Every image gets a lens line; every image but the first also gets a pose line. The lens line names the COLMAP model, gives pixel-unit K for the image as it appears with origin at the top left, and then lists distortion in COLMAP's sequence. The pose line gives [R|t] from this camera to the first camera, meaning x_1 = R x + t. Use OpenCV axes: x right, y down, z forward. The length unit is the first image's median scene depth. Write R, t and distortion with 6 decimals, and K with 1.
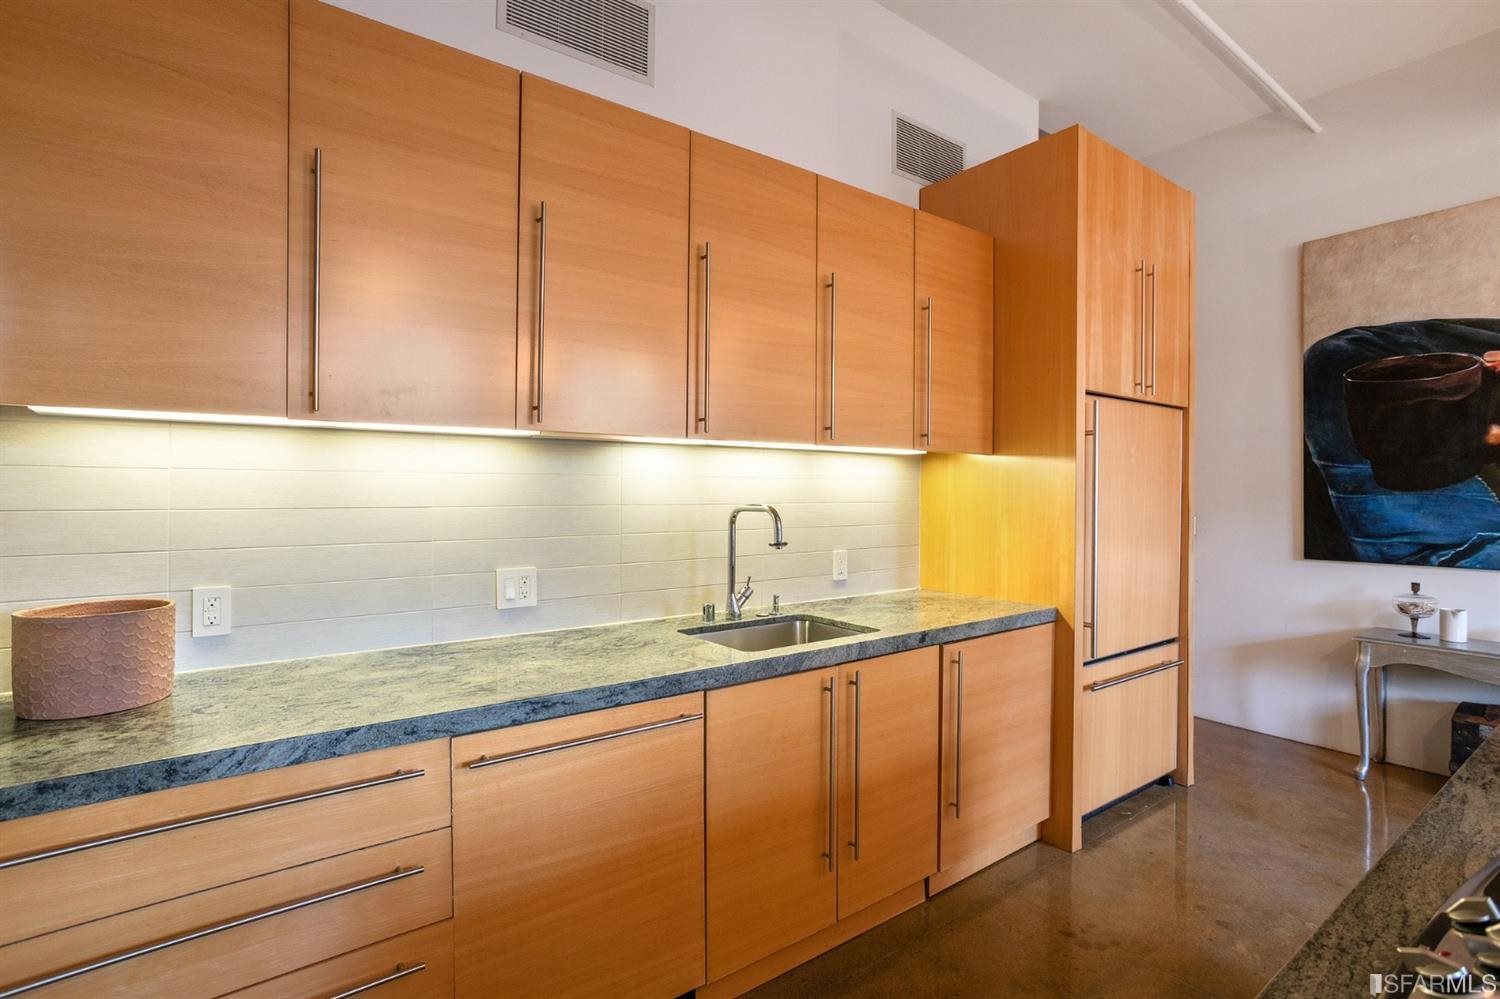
lens RADIAL K [[711.7, 0, 752.5], [0, 711.7, 485.3], [0, 0, 1]] dist [-0.043732, 0.024347]
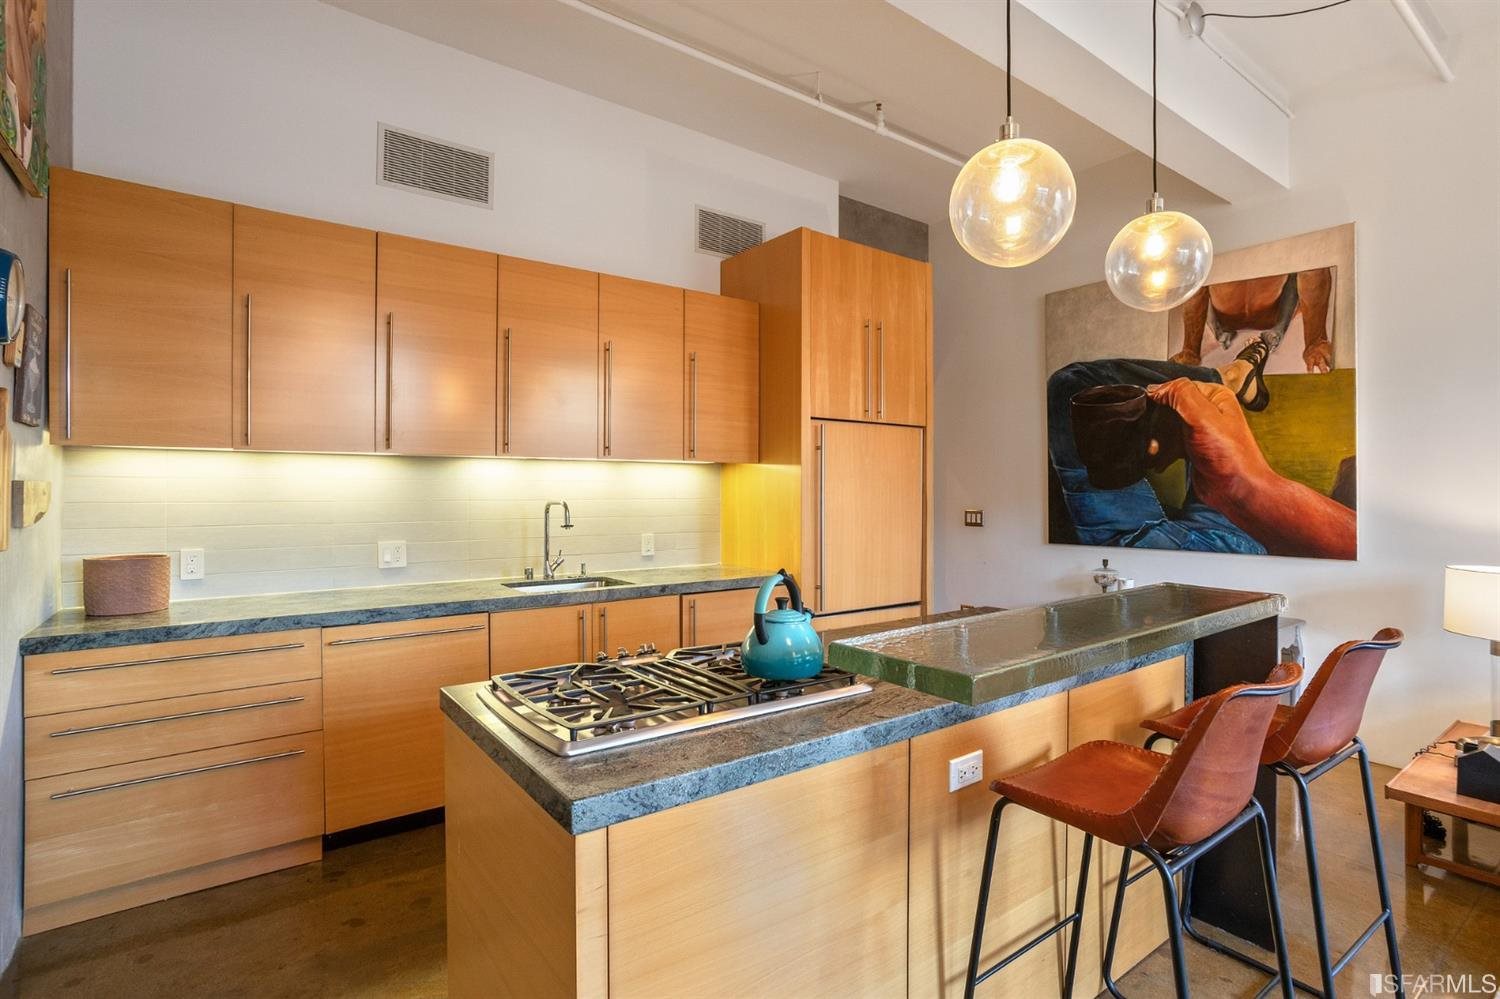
lens RADIAL K [[732.8, 0, 756.4], [0, 732.8, 487.5], [0, 0, 1]] dist [-0.066459, 0.029913]
pose [[0.999999, -0.001514, -0.000066, 0.313266], [0.001515, 0.999994, 0.003173, -0.001078], [0.000061, -0.003174, 0.999995, -0.378616]]
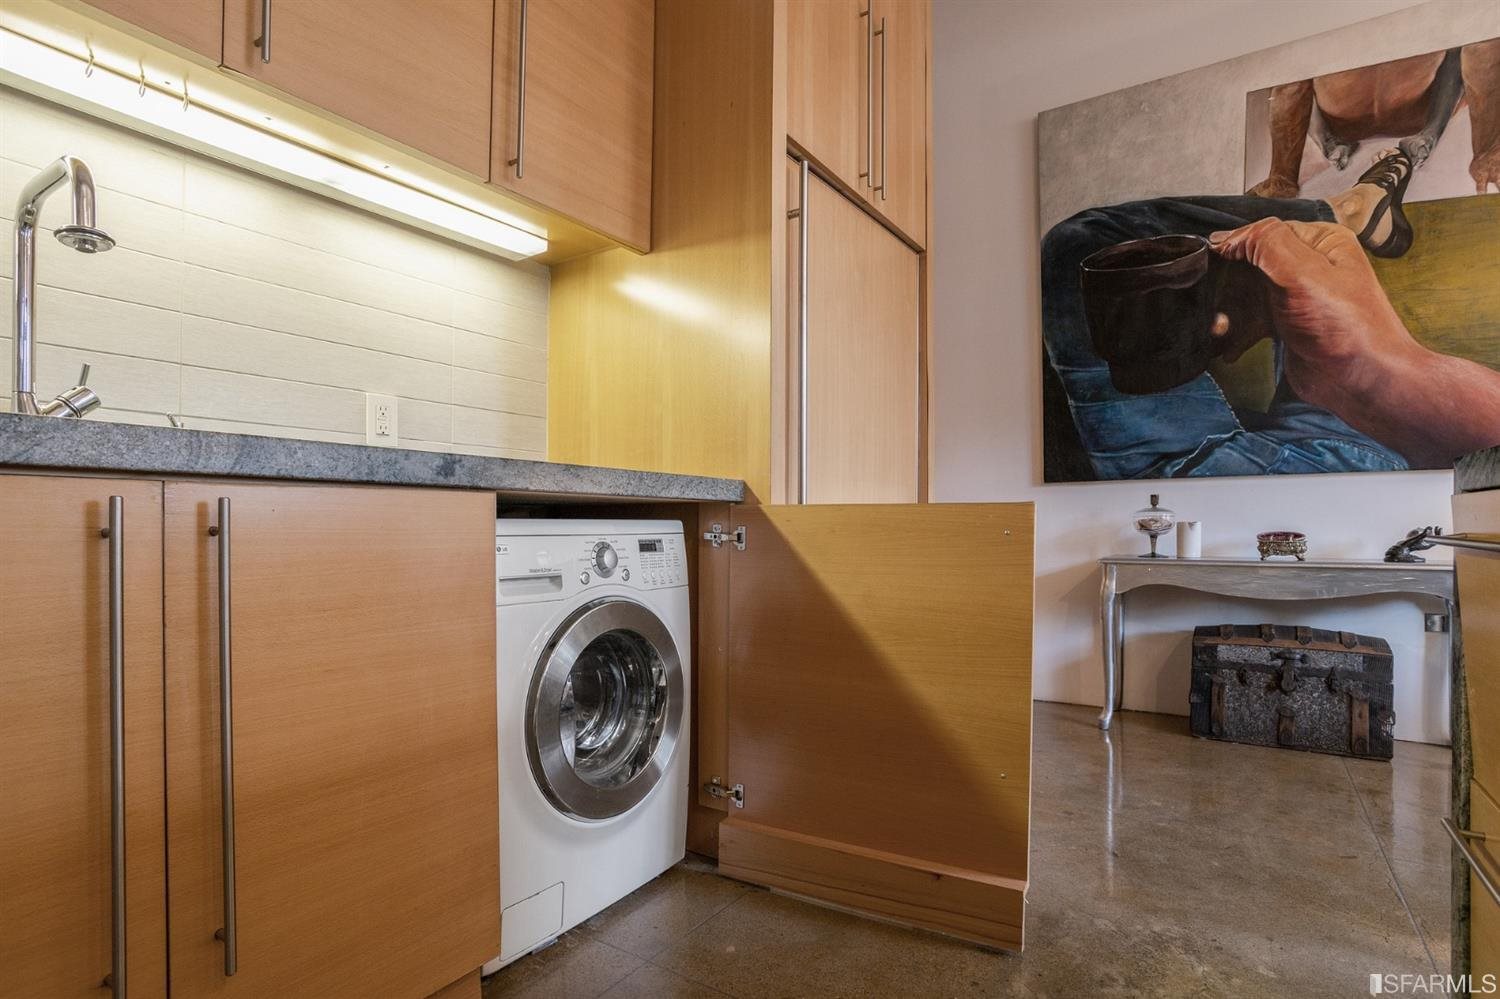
lens RADIAL K [[737.4, 0, 752.3], [0, 737.4, 525.1], [0, 0, 1]] dist [-0.067725, 0.023396]
pose [[0.942719, -0.005363, 0.333544, 0.194428], [0.004036, 0.999981, 0.004670, 0.181453], [-0.333563, -0.003056, 0.942723, 0.342620]]
